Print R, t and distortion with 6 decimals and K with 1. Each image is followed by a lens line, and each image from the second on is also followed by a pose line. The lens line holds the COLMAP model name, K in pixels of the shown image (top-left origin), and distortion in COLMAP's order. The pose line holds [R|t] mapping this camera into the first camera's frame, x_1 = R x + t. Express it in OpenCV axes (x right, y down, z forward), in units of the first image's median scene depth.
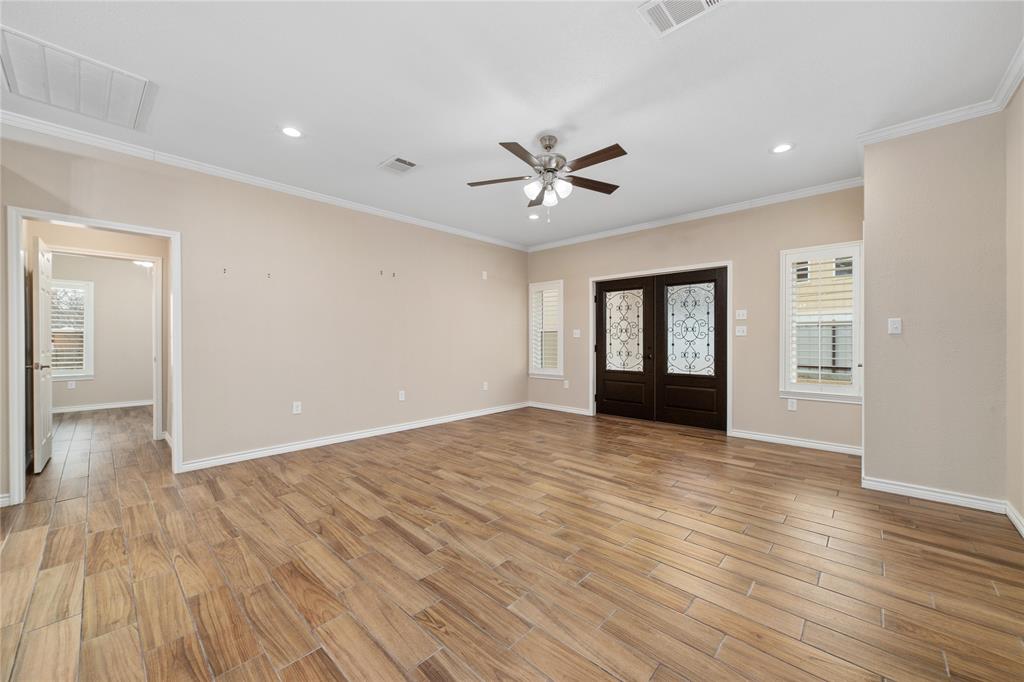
lens RADIAL K [[389.1, 0, 512.4], [0, 389.1, 342.8], [0, 0, 1]] dist [0.001150, 0.000944]
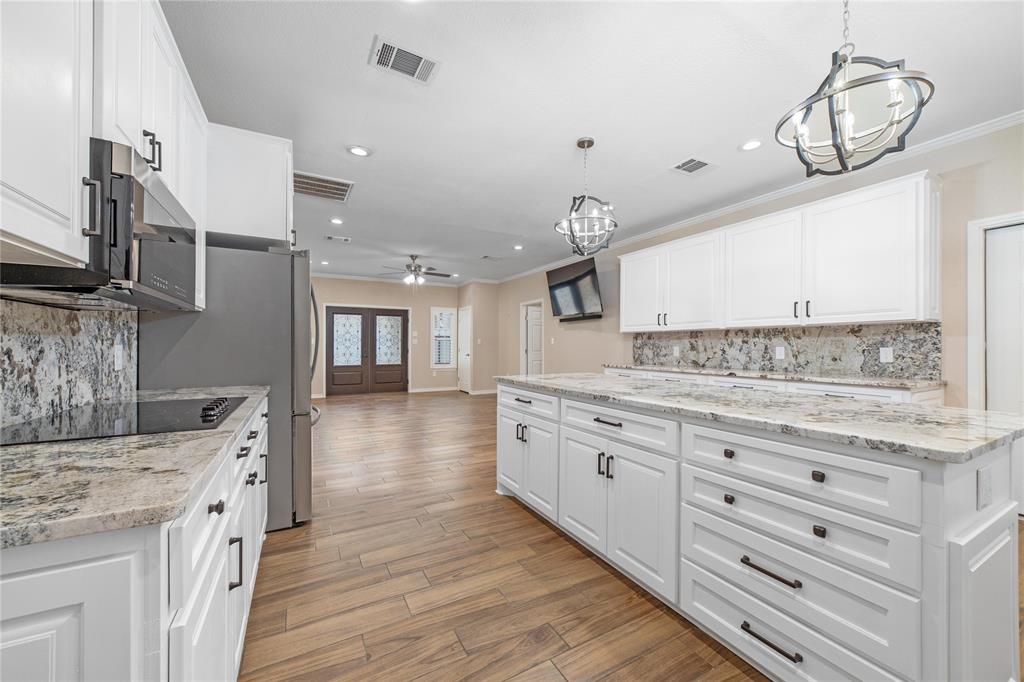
lens RADIAL K [[389.1, 0, 510.4], [0, 389.1, 345.9], [0, 0, 1]] dist [0.001150, 0.000944]
pose [[0.301583, -0.001202, 0.953439, -1.089588], [0.001000, 0.999999, 0.000945, -0.008447], [-0.953439, 0.000668, 0.301584, -0.105429]]
